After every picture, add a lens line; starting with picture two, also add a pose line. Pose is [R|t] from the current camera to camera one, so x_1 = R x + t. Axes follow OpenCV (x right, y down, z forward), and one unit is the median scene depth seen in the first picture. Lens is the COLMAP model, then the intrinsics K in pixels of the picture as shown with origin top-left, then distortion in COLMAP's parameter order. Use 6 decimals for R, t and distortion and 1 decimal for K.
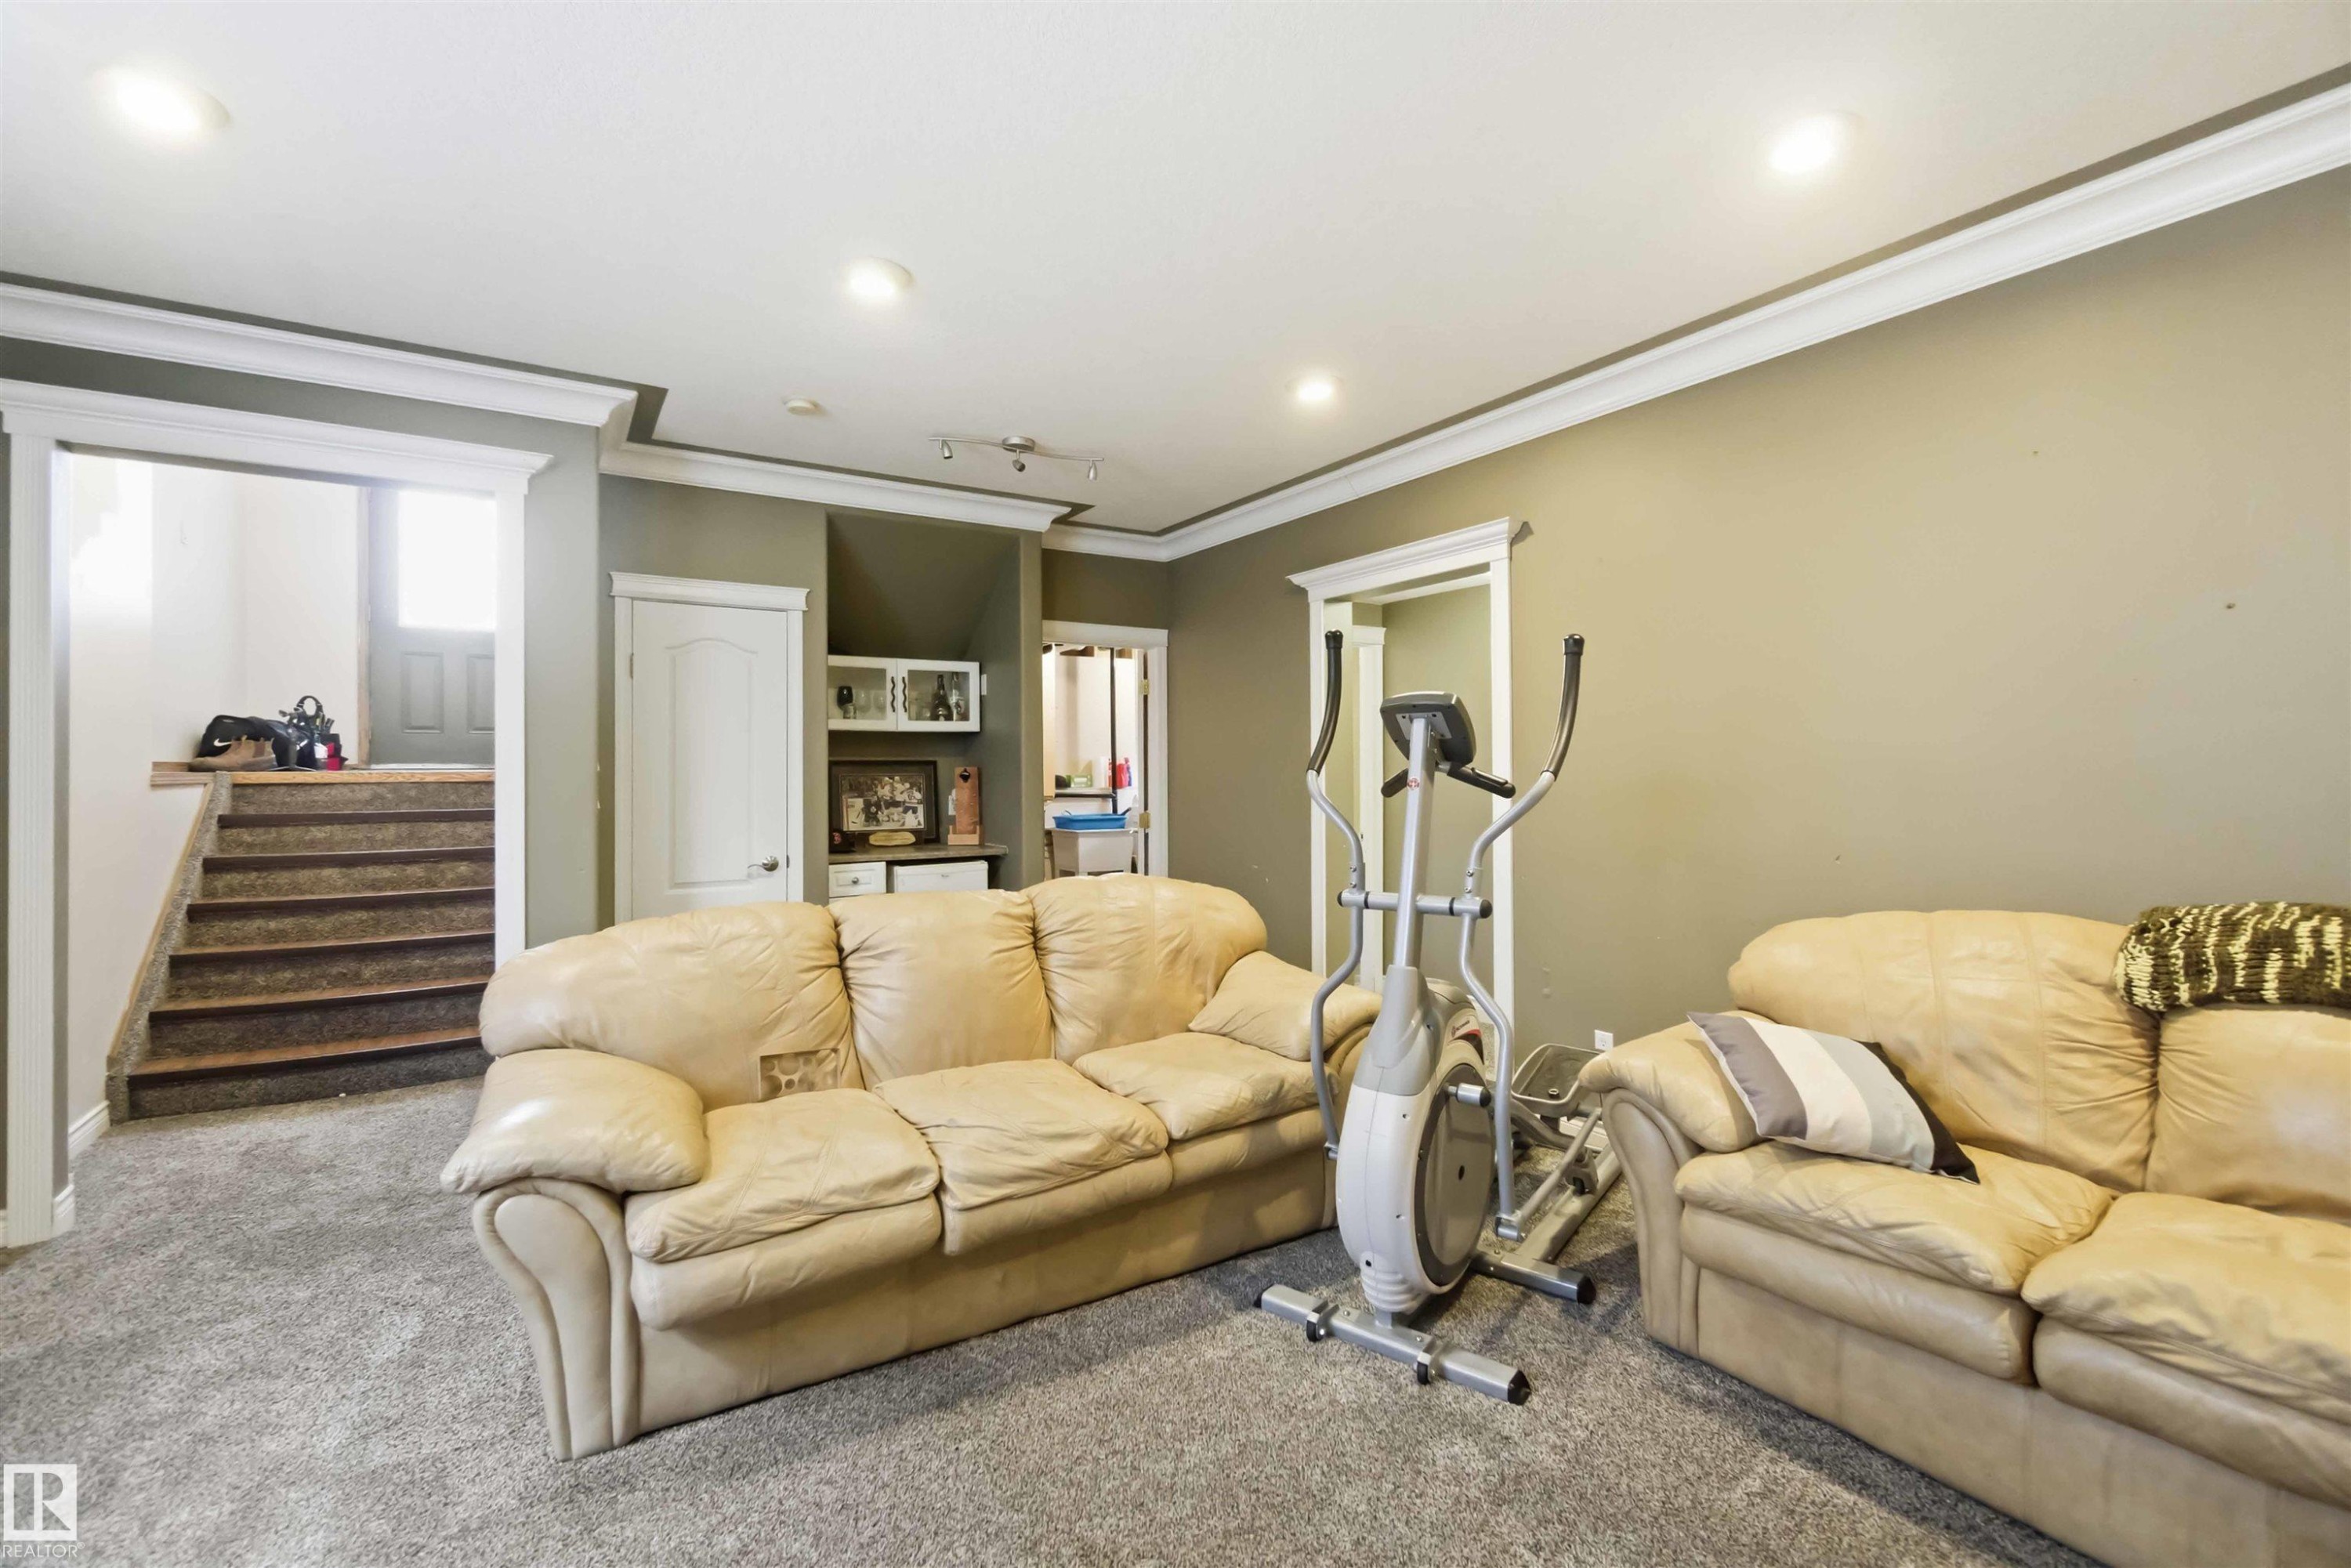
lens RADIAL K [[1024.7, 0, 1137.5], [0, 1024.7, 766.8], [0, 0, 1]] dist [-0.000661, 0.000007]
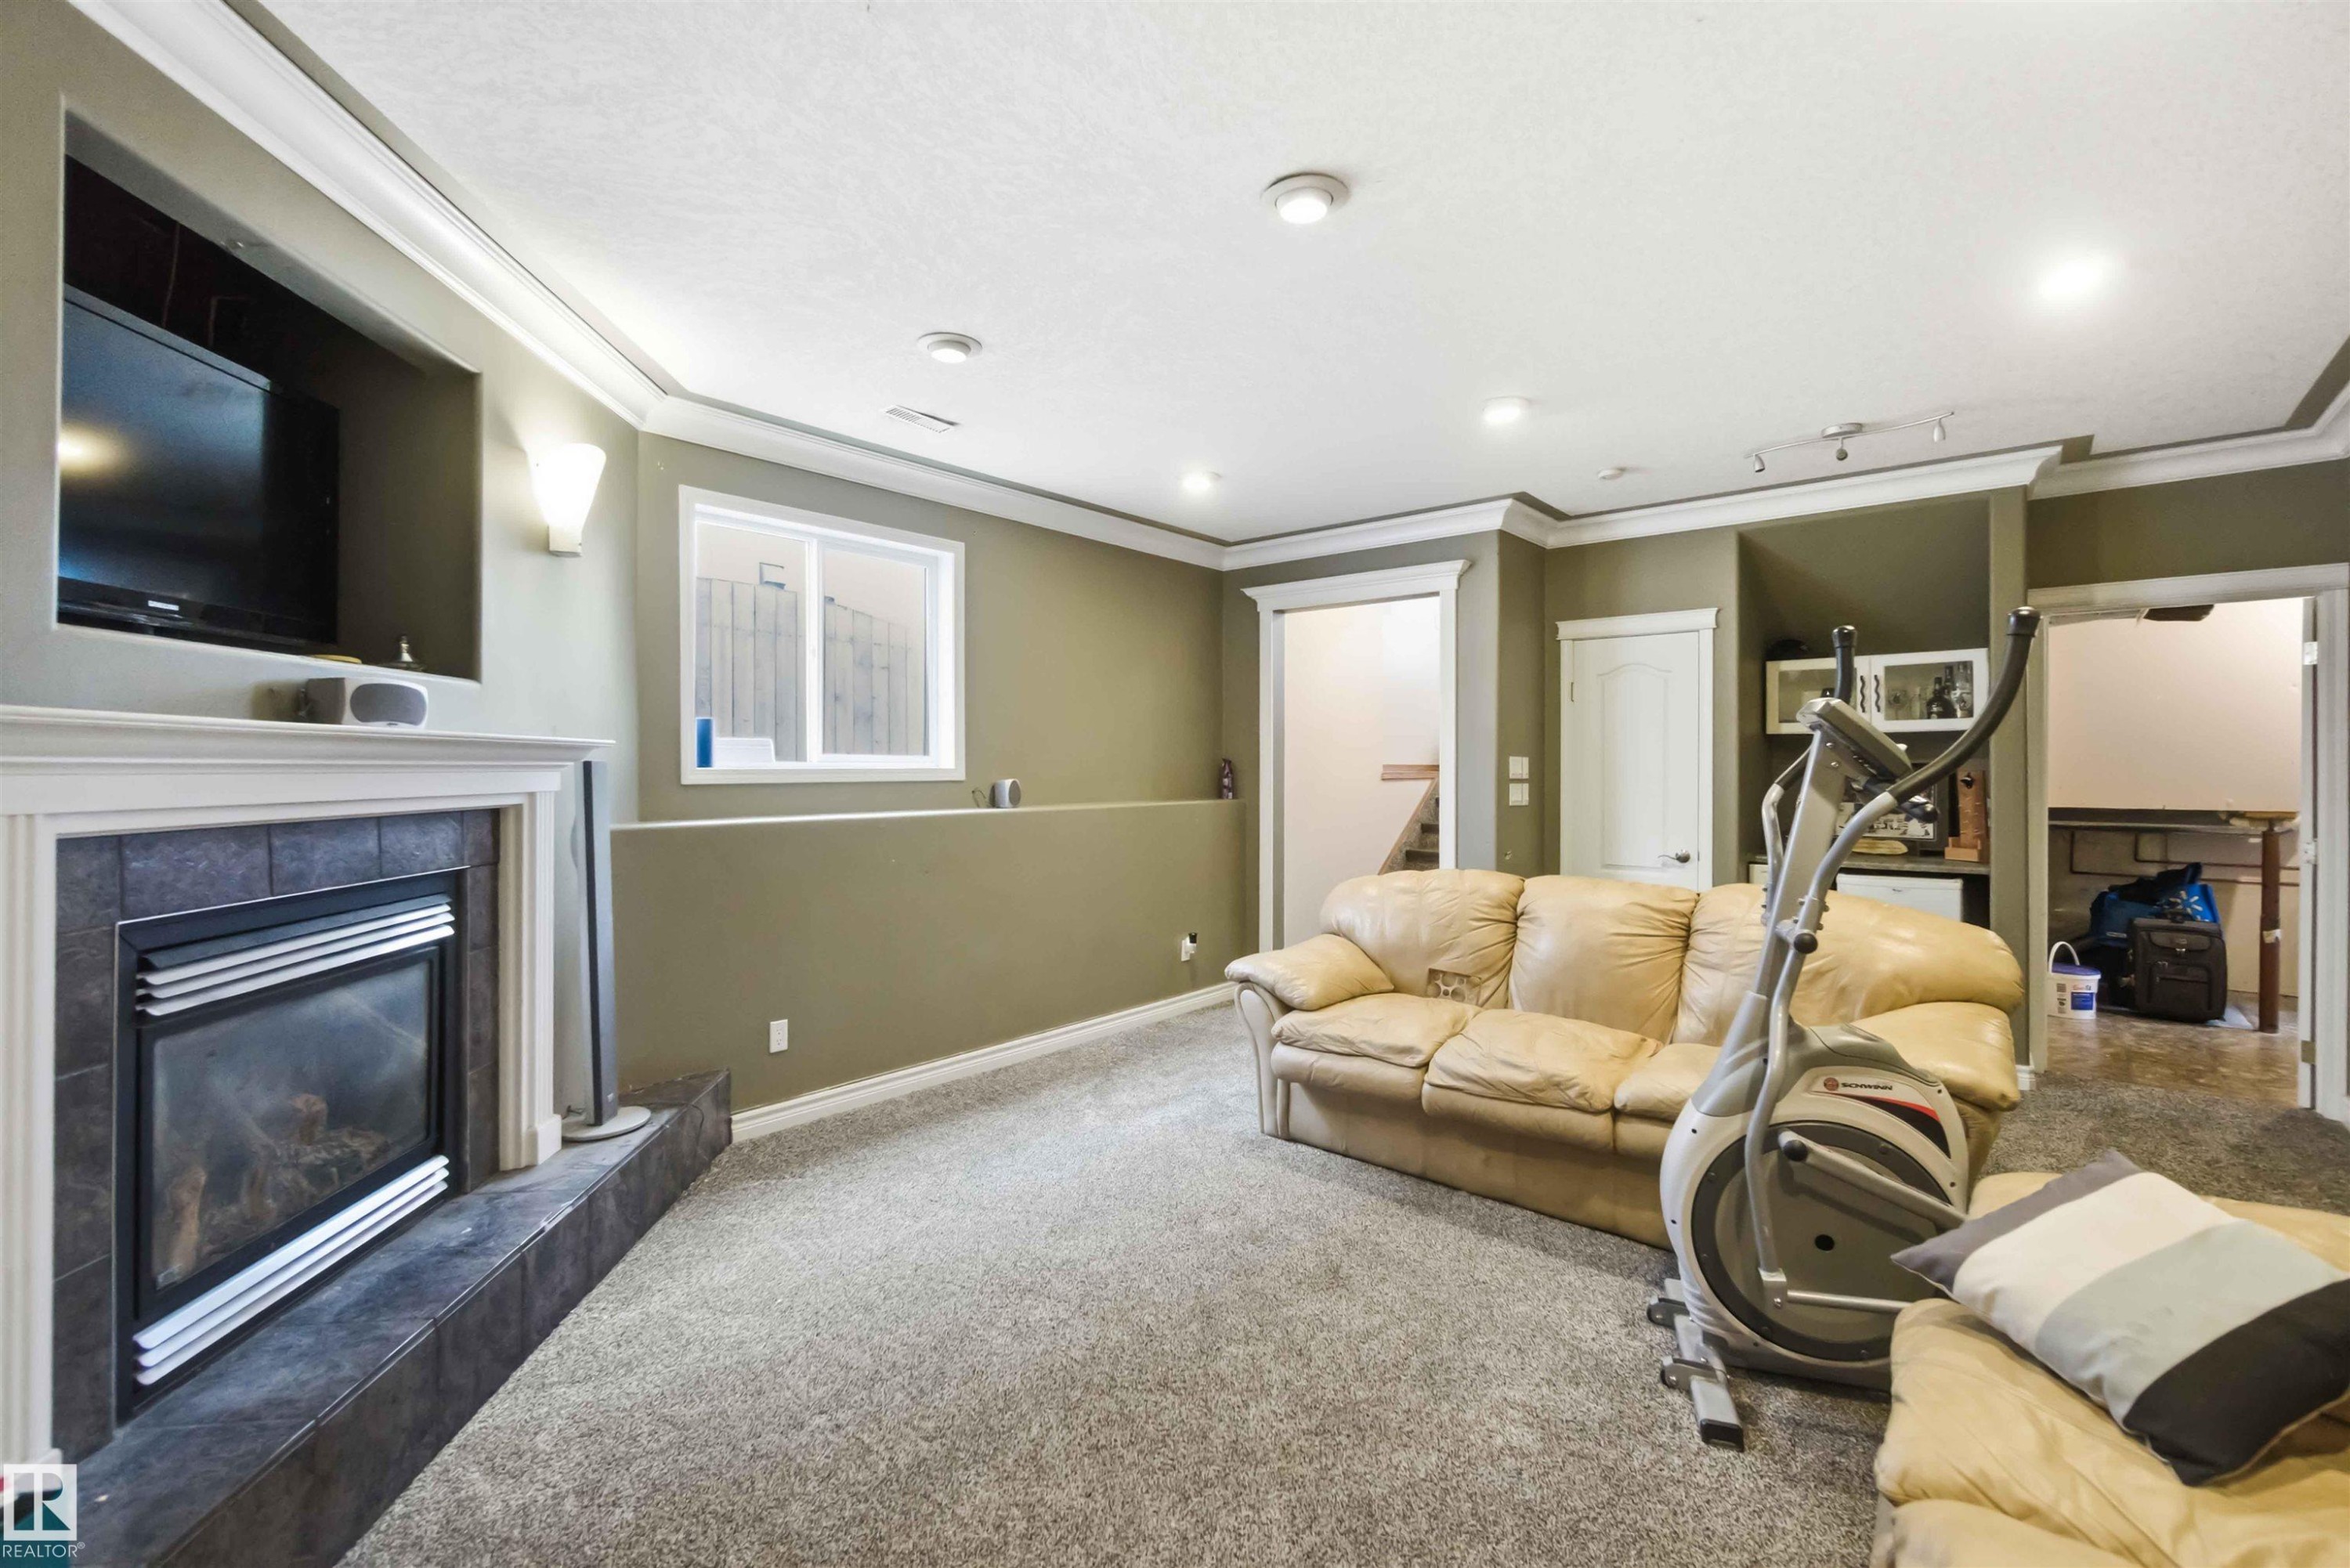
lens RADIAL K [[1024.2, 0, 1137.0], [0, 1024.2, 766.8], [0, 0, 1]] dist [-0.000661, 0.000007]
pose [[0.281553, 0.004001, -0.959537, 0.800769], [0.002720, 0.999984, 0.004968, -0.016562], [0.959542, -0.004008, 0.281538, 0.146576]]
